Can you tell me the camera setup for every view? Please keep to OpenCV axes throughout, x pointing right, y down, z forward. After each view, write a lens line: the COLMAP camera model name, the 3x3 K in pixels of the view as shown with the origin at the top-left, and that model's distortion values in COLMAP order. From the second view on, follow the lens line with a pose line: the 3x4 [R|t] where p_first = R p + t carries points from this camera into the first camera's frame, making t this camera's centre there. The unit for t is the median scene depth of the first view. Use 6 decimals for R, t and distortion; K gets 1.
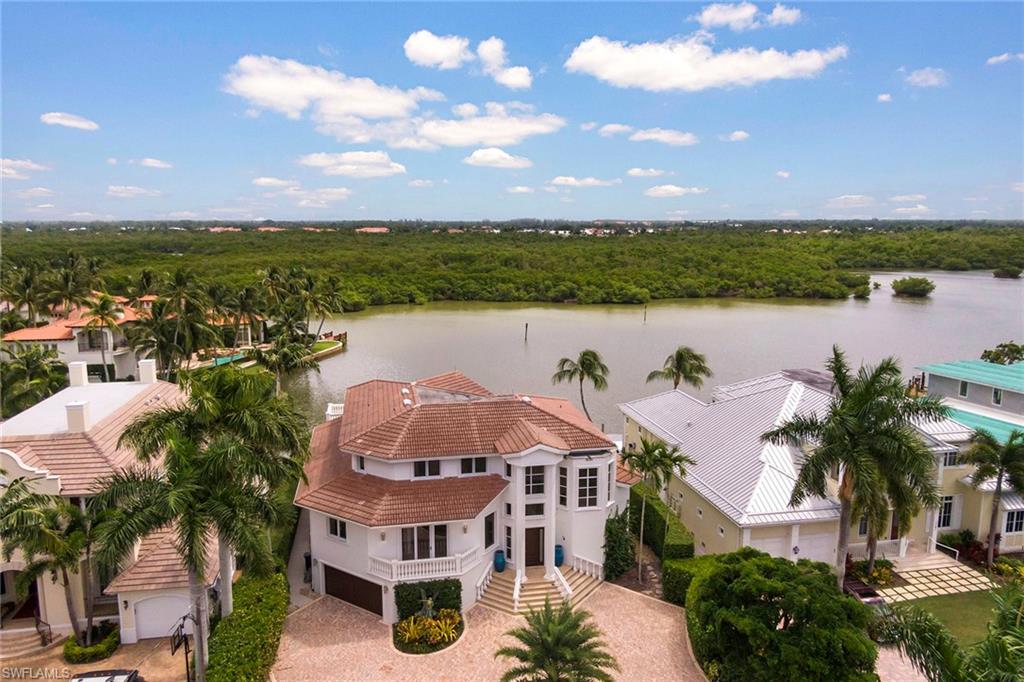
lens RADIAL K [[713.7, 0, 510.9], [0, 713.7, 340.5], [0, 0, 1]] dist [0.022513, -0.024285]
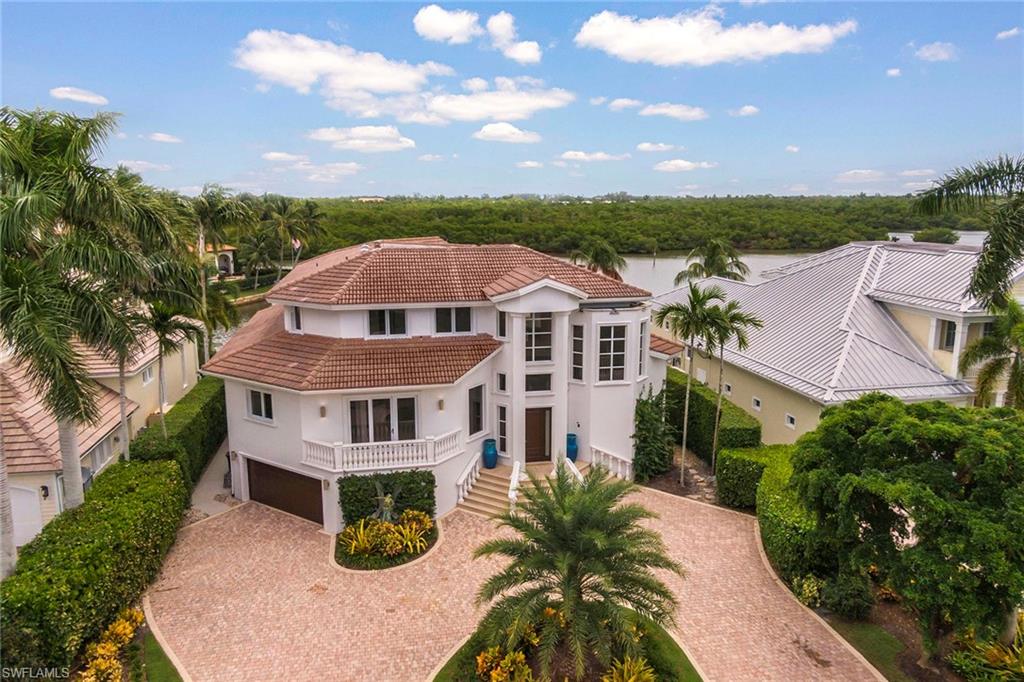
lens RADIAL K [[713.7, 0, 510.9], [0, 713.7, 341.1], [0, 0, 1]] dist [0.022513, -0.024285]
pose [[0.999998, -0.001821, 0.000473, 0.005257], [0.001807, 0.999595, 0.028402, 0.174669], [-0.000524, -0.028401, 0.999596, 0.283398]]
